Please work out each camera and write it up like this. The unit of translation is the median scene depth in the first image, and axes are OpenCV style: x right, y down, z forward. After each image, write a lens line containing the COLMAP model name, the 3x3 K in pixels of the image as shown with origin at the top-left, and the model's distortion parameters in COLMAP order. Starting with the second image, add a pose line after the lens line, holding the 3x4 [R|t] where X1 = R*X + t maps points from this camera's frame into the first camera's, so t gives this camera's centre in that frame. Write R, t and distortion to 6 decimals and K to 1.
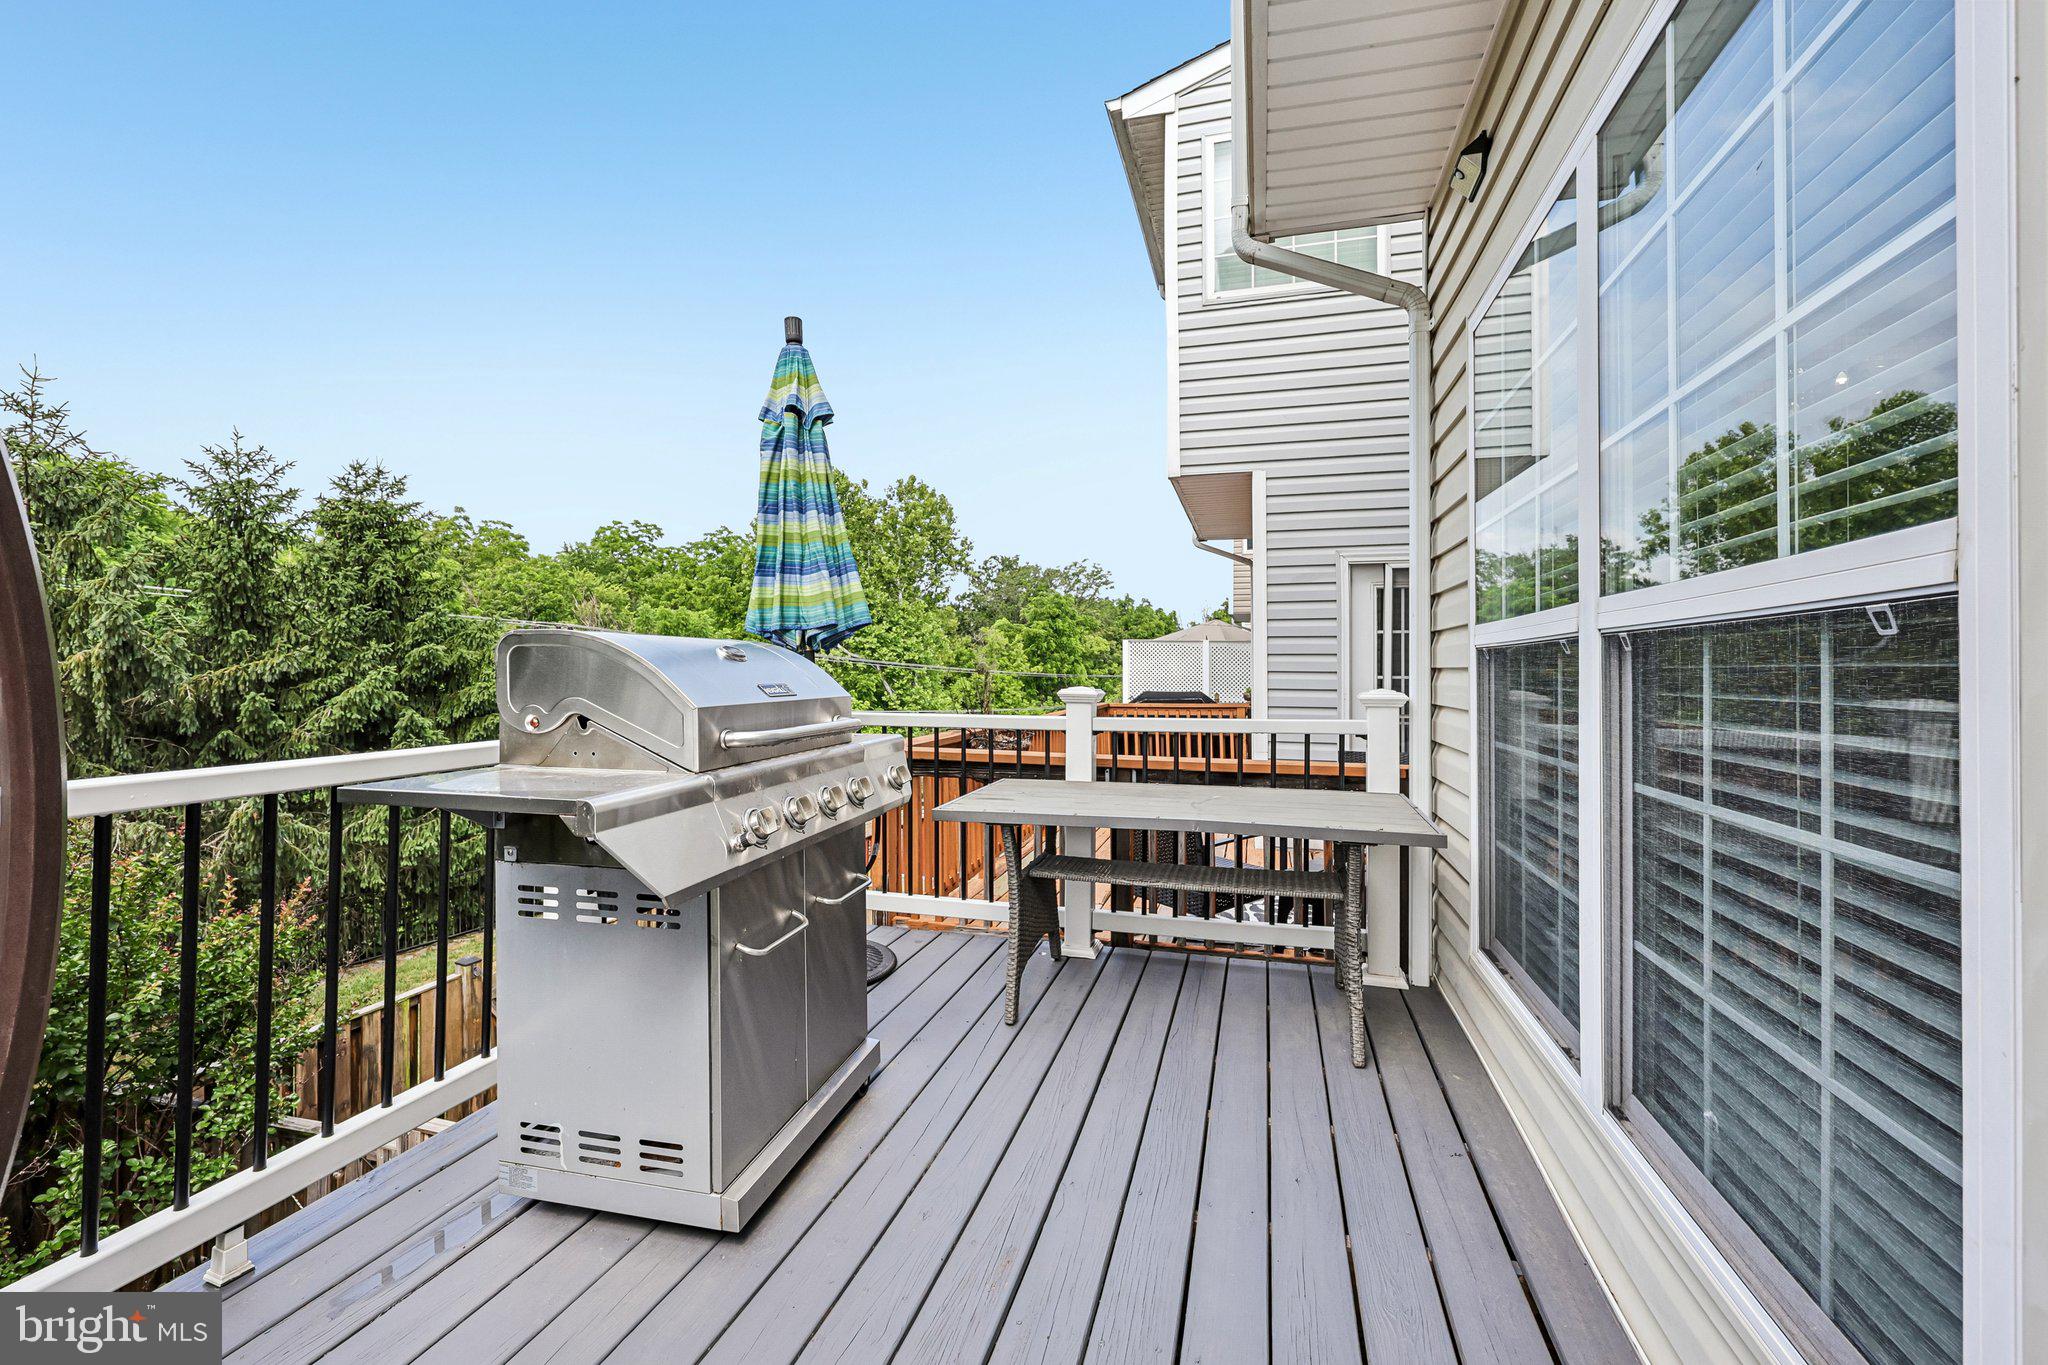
lens RADIAL K [[851.7, 0, 1024.7], [0, 851.7, 657.8], [0, 0, 1]] dist [0.000247, 0.000224]
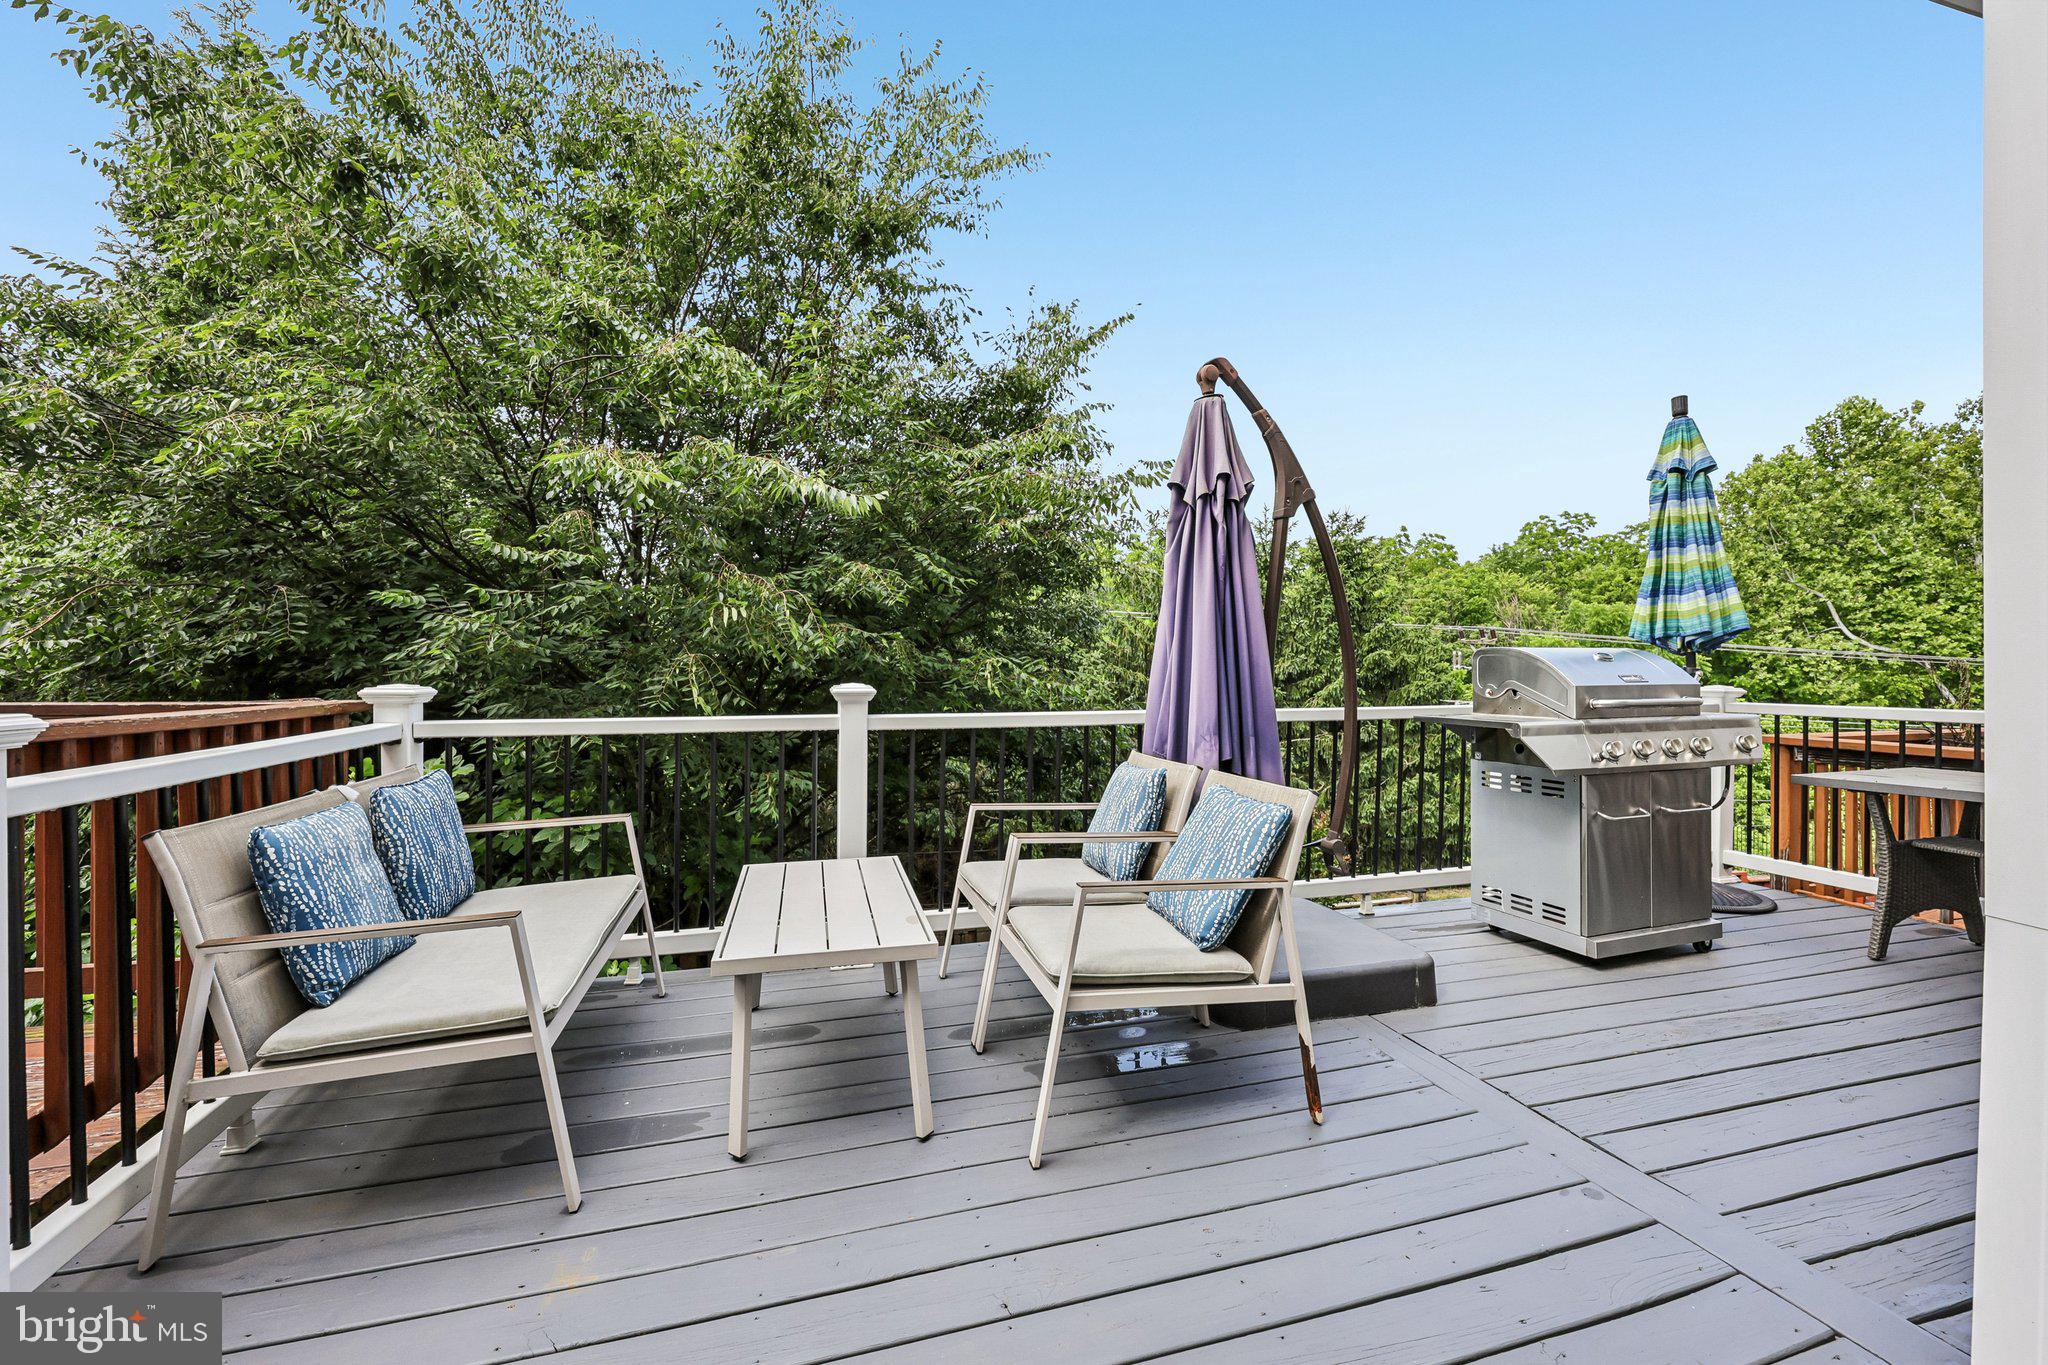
lens RADIAL K [[853.2, 0, 1026.5], [0, 853.2, 703.8], [0, 0, 1]] dist [0.002977, 0.000368]
pose [[0.549160, 0.026240, -0.835305, 0.285979], [0.017815, 0.998912, 0.043091, -0.003181], [0.835527, -0.038545, 0.548095, -0.572252]]
